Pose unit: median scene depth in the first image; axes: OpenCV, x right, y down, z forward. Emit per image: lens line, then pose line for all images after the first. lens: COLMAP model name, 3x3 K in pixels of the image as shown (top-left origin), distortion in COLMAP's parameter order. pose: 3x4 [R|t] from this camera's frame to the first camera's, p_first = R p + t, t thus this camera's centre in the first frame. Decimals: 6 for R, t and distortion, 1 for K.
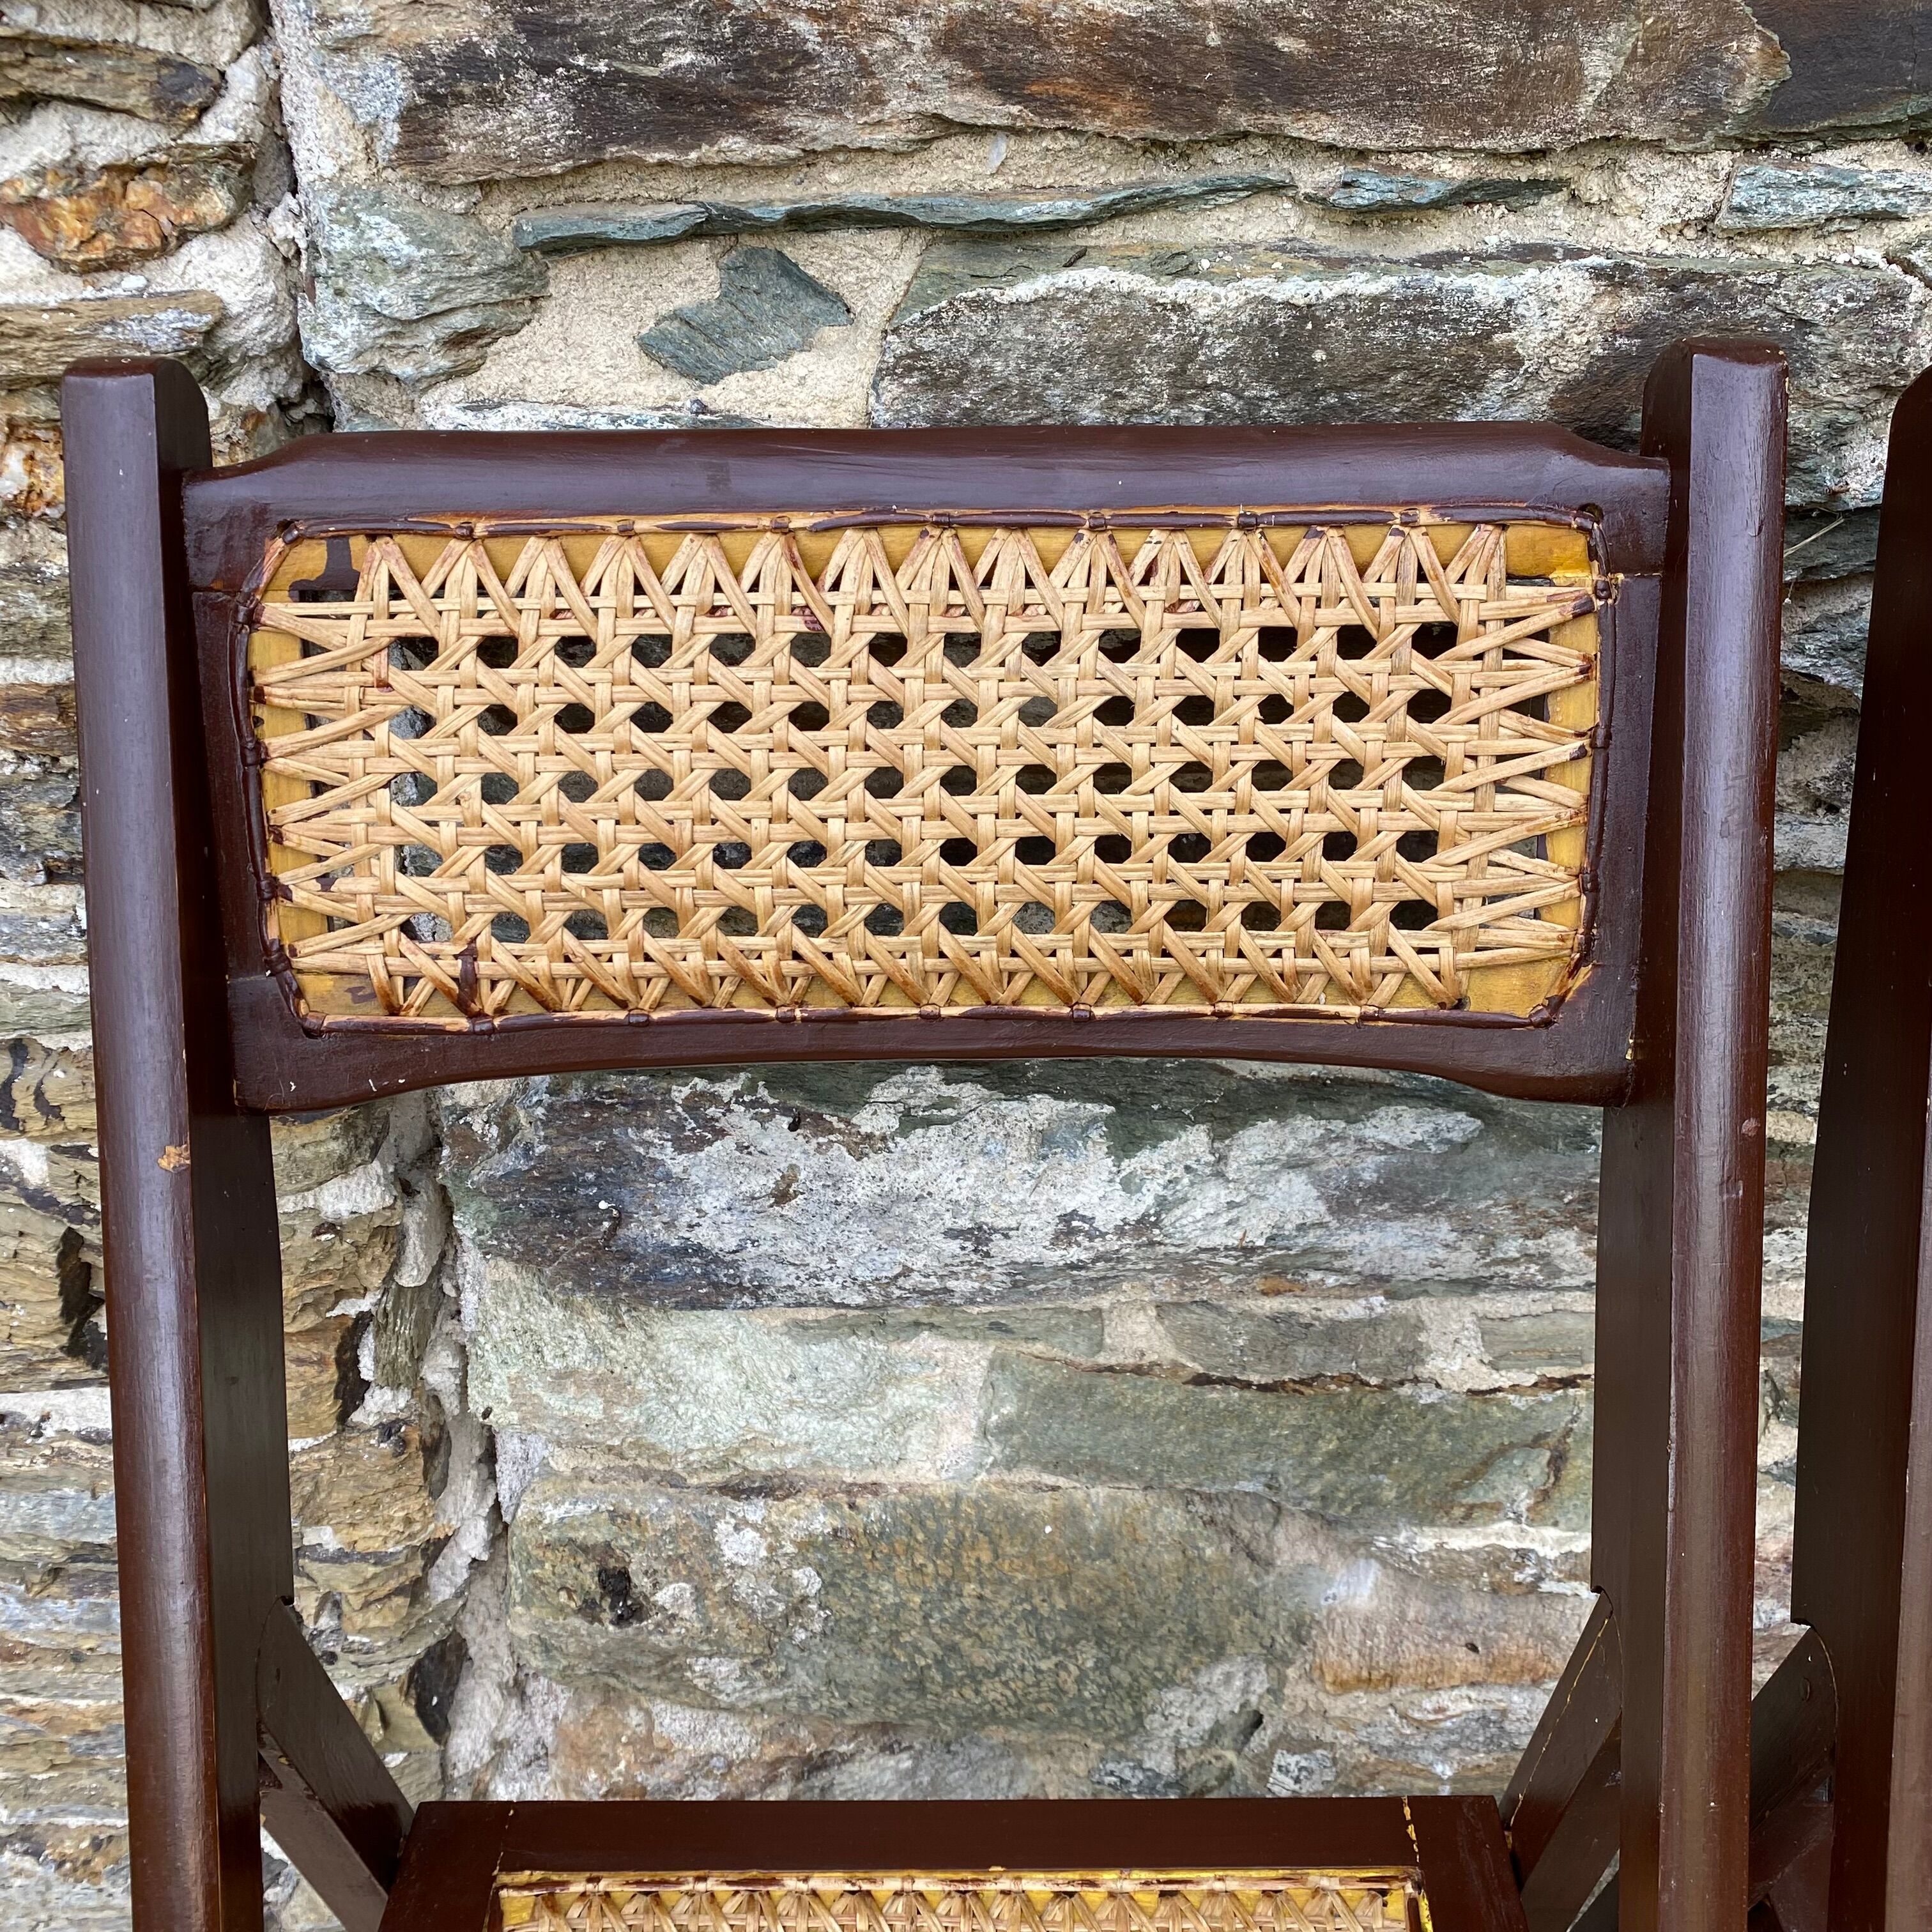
lens RADIAL K [[1972.6, 0, 989.0], [0, 1972.6, 978.7], [0, 0, 1]] dist [0.007160, 0.000000]
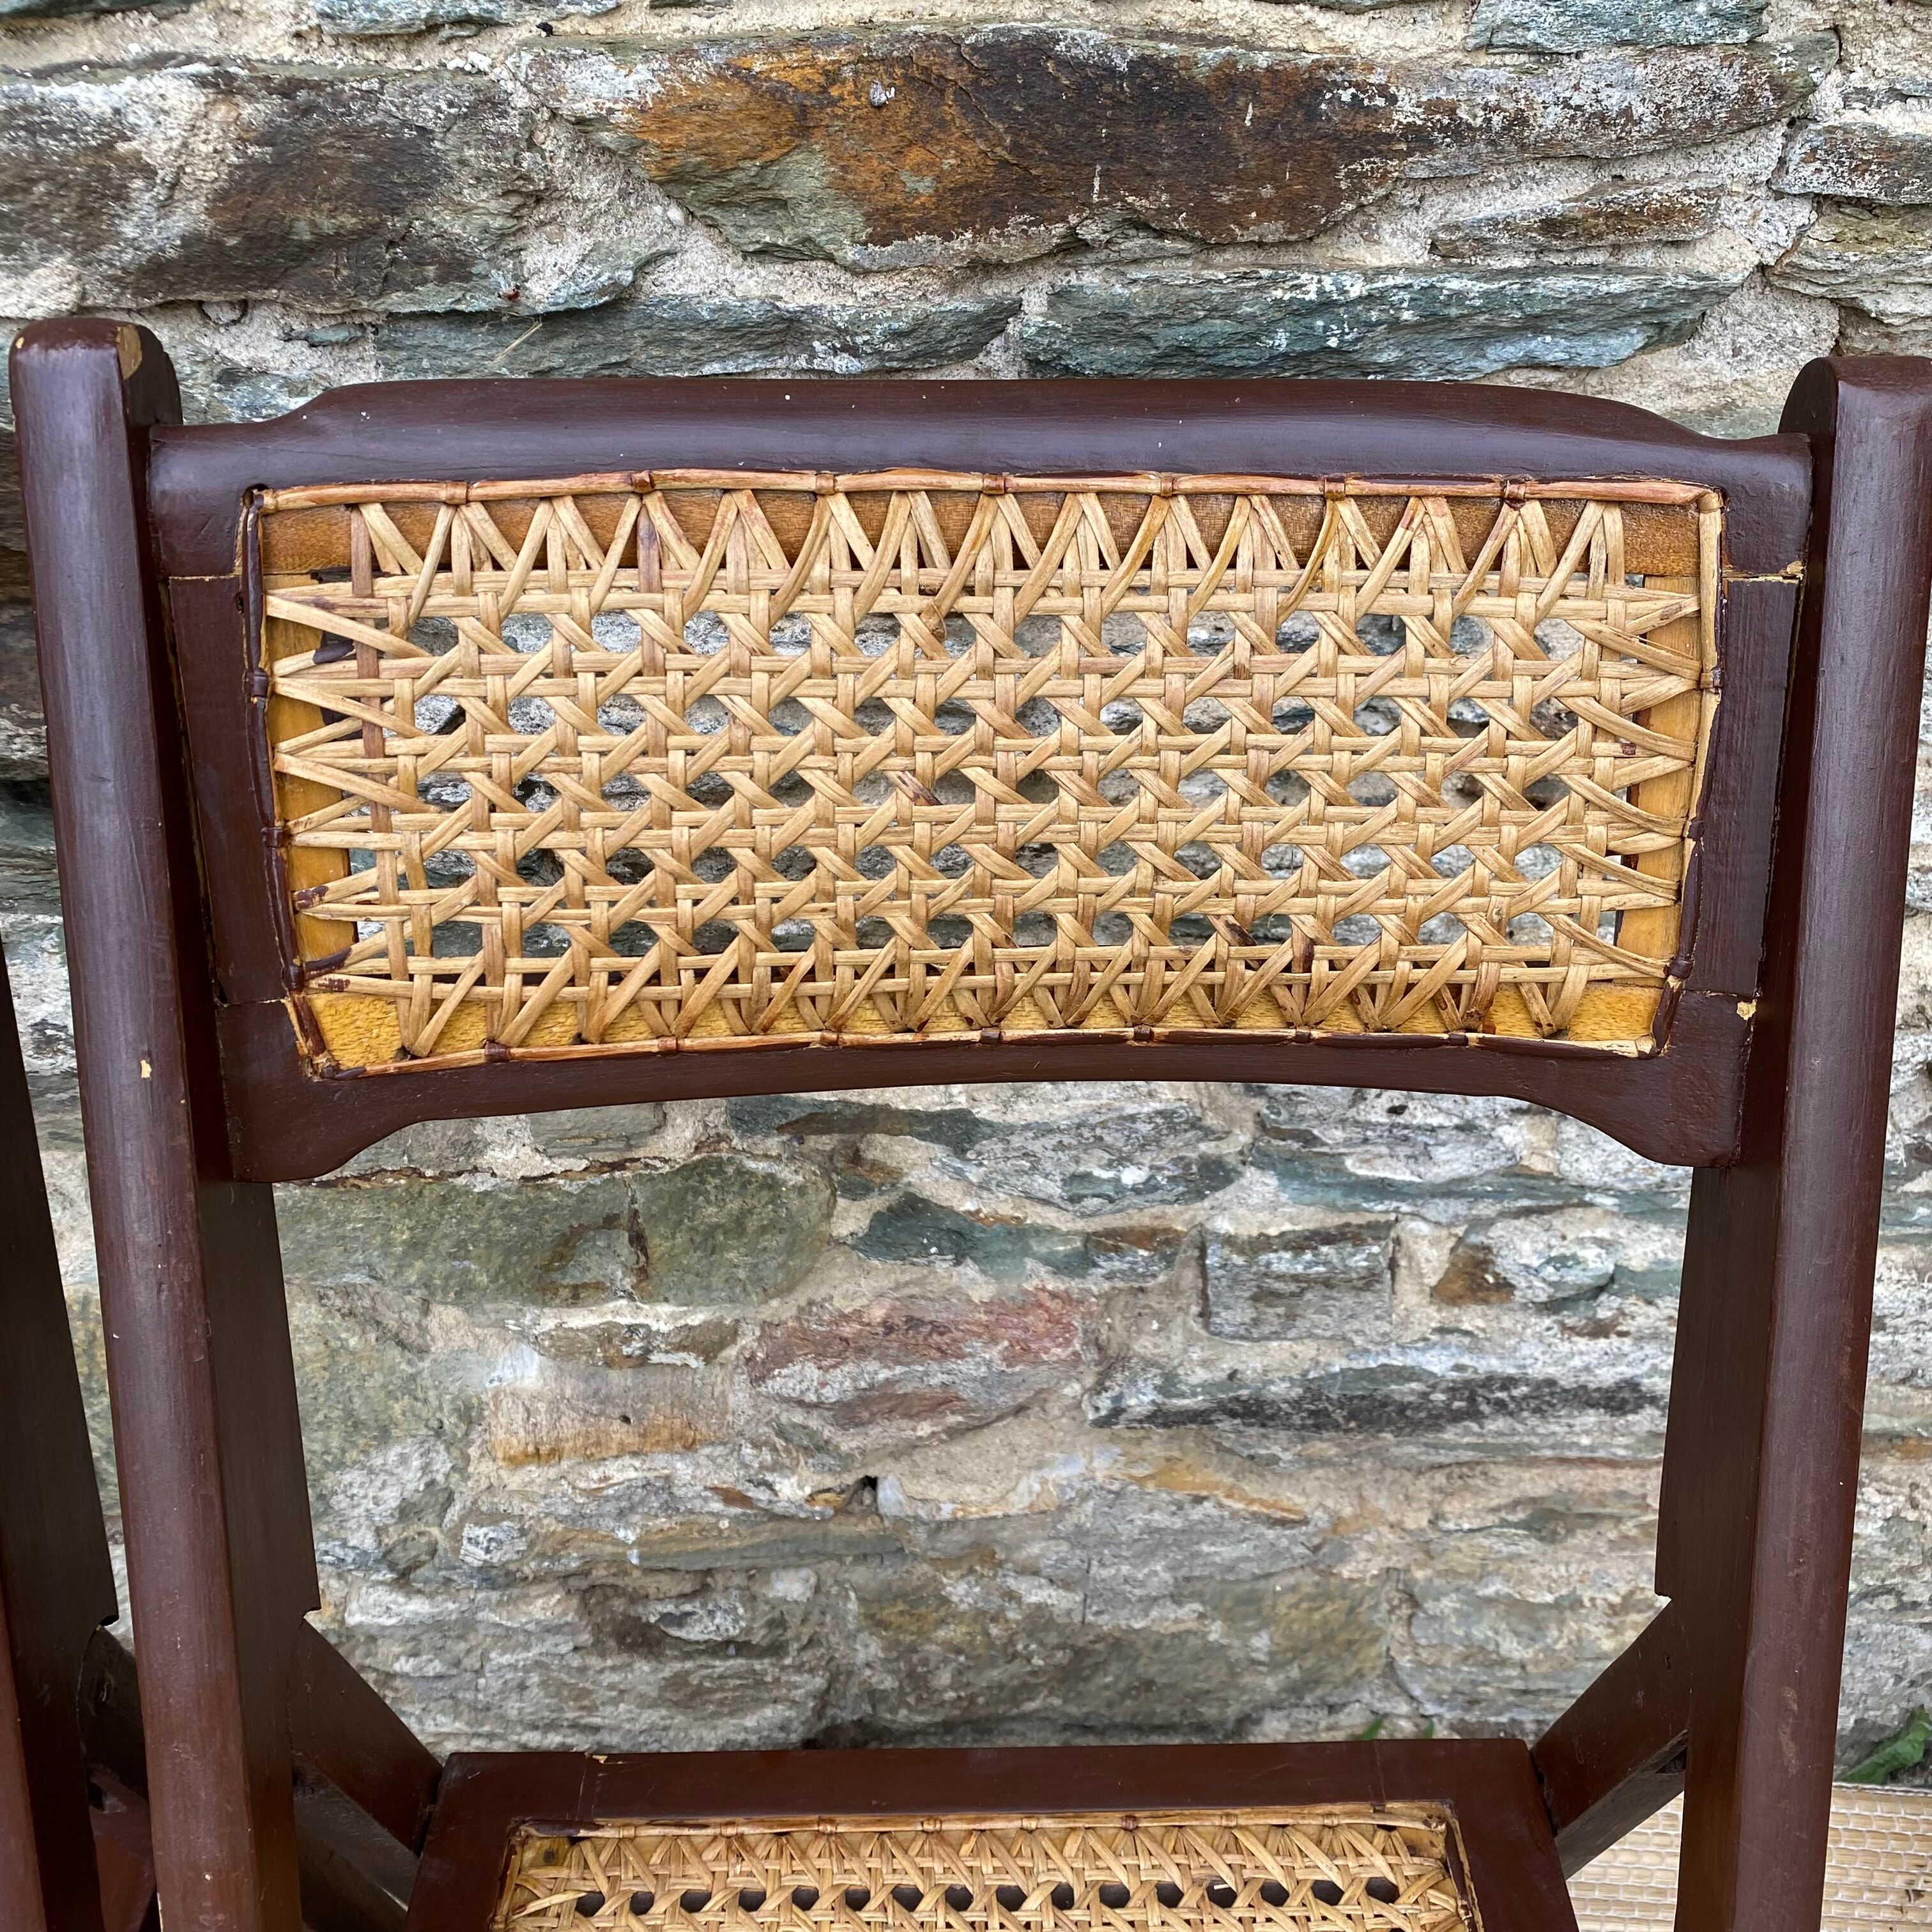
lens RADIAL K [[1972.6, 0, 1003.6], [0, 1972.6, 984.0], [0, 0, 1]] dist [0.007160, 0.000000]
pose [[0.998603, -0.034764, 0.039783, 0.445122], [0.031552, 0.996398, 0.078714, 0.029386], [-0.042376, -0.077348, 0.996103, -0.054218]]
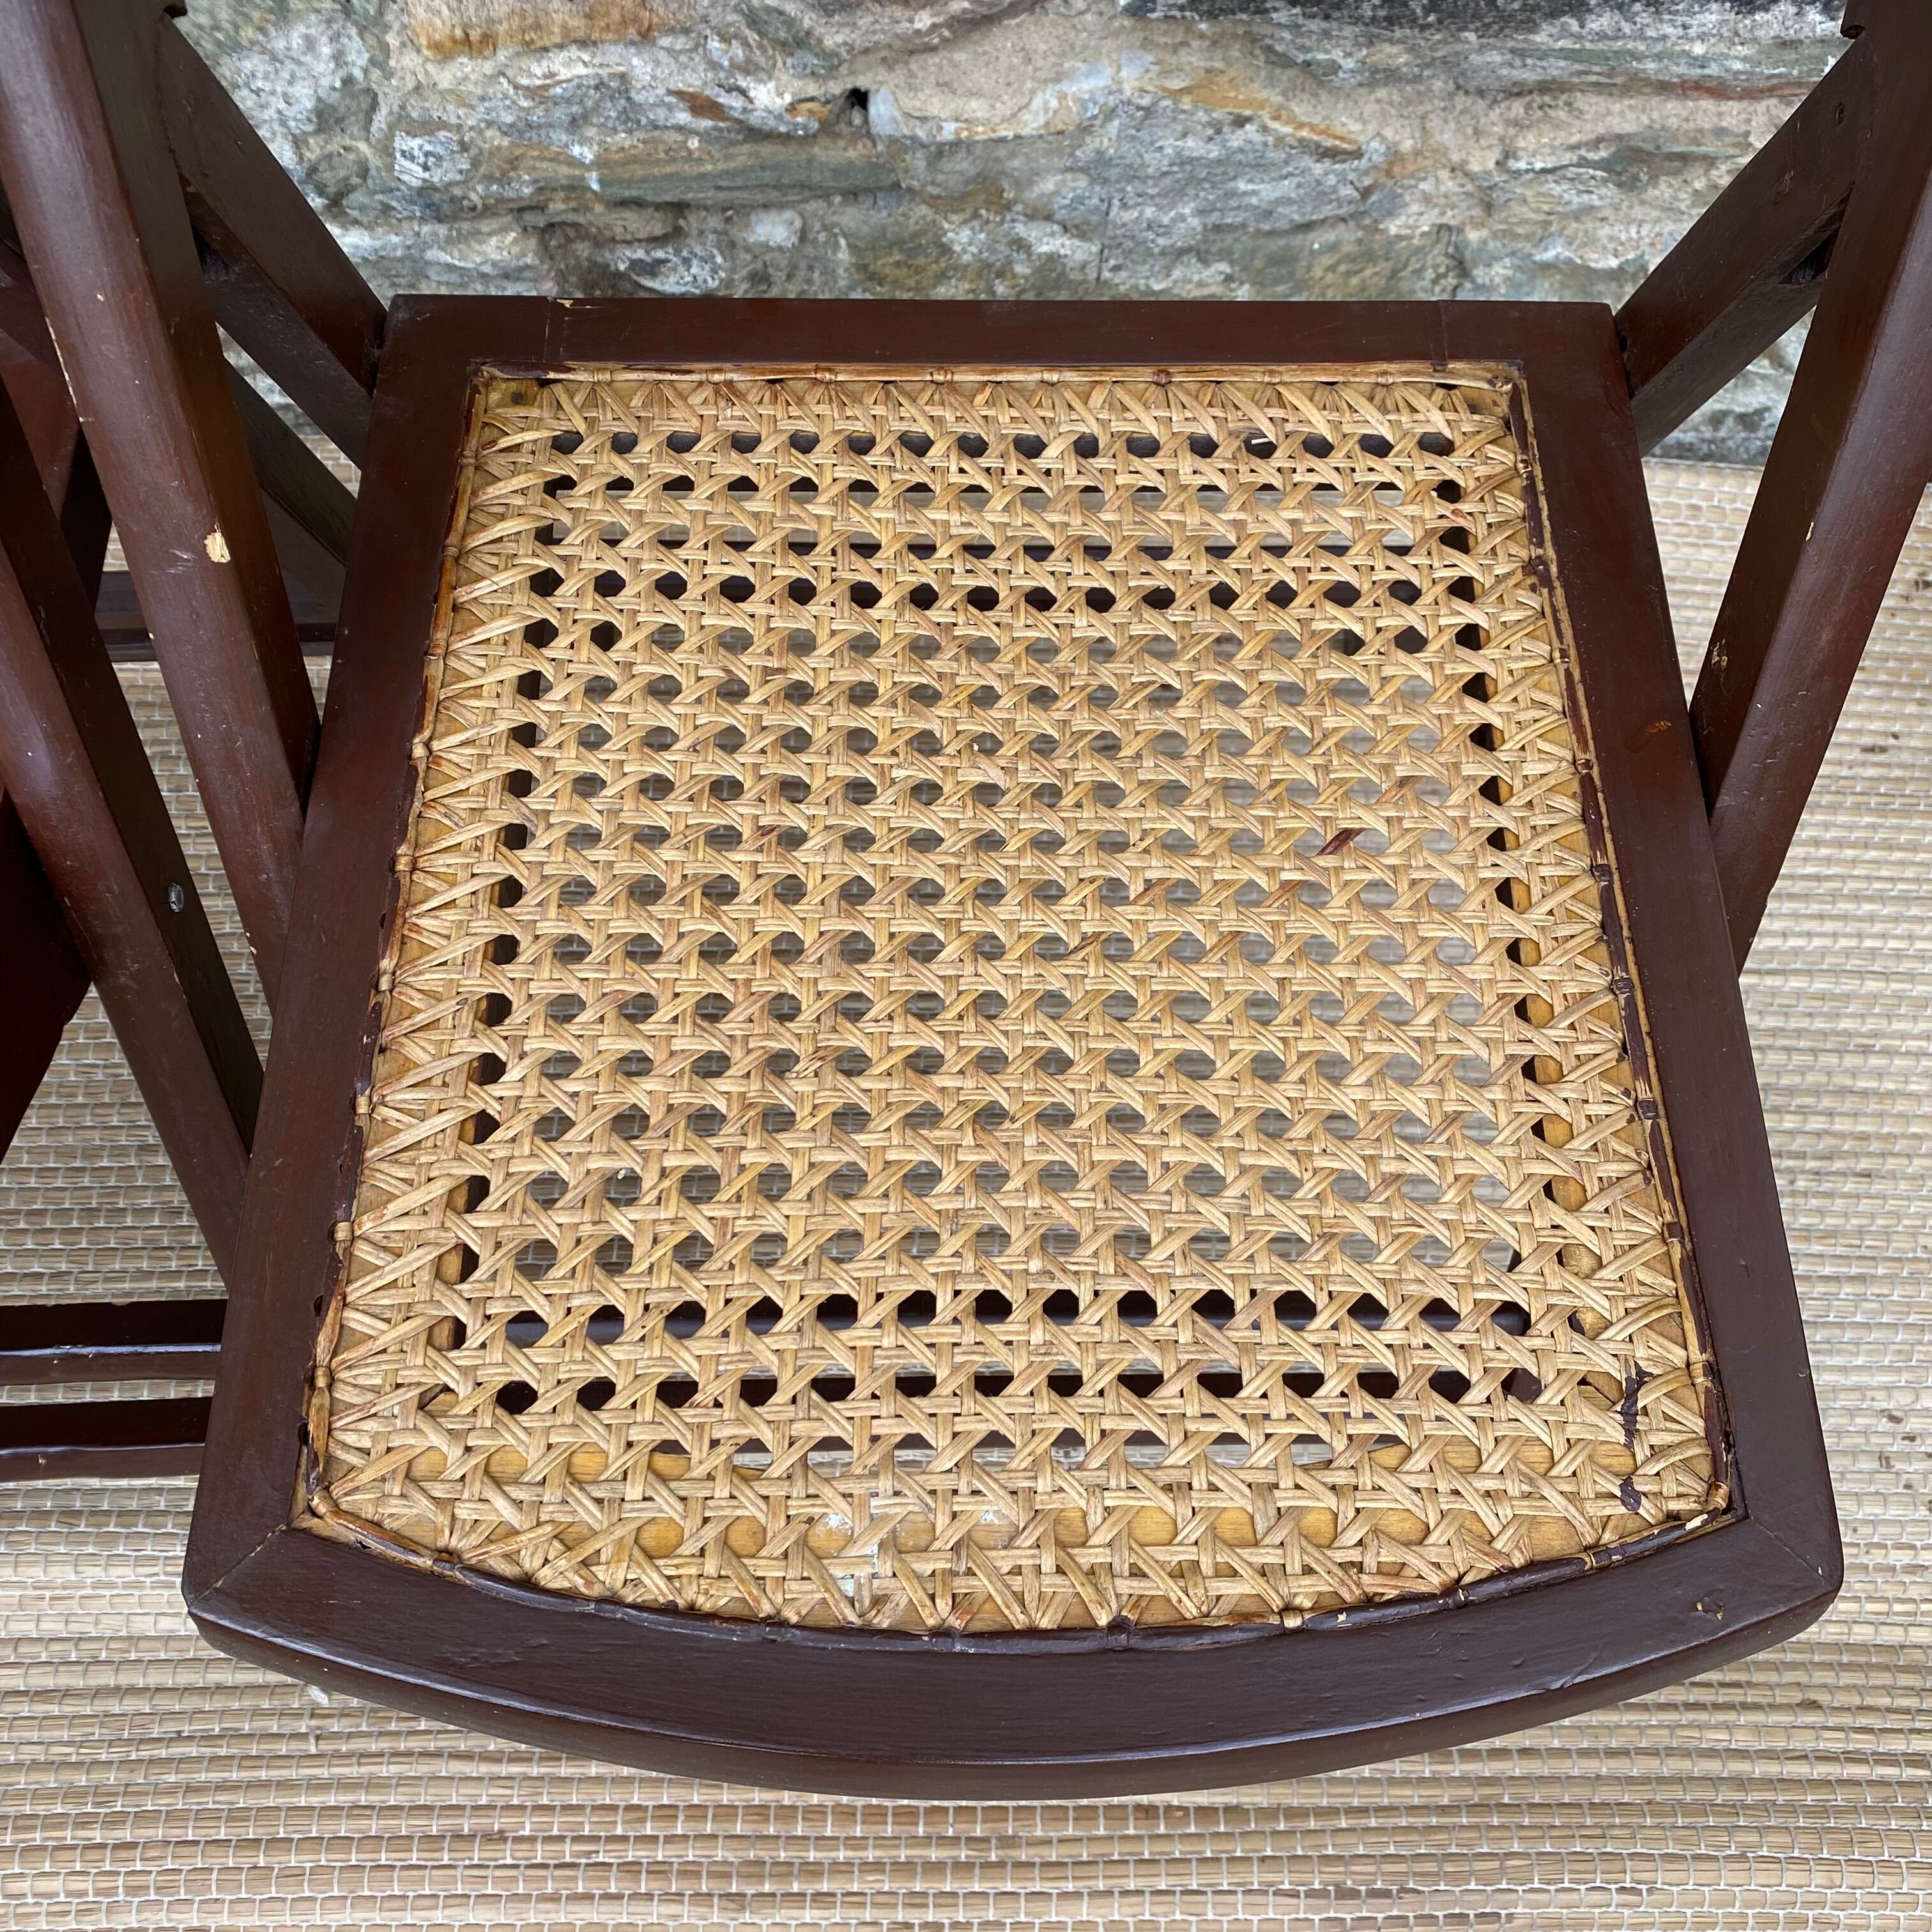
lens RADIAL K [[1972.6, 0, 1008.1], [0, 1972.6, 984.2], [0, 0, 1]] dist [0.007160, 0.000000]
pose [[0.998838, -0.038224, 0.029337, 0.430587], [0.013300, 0.803901, 0.594615, 0.182094], [-0.046312, -0.593534, 0.803475, 0.008251]]
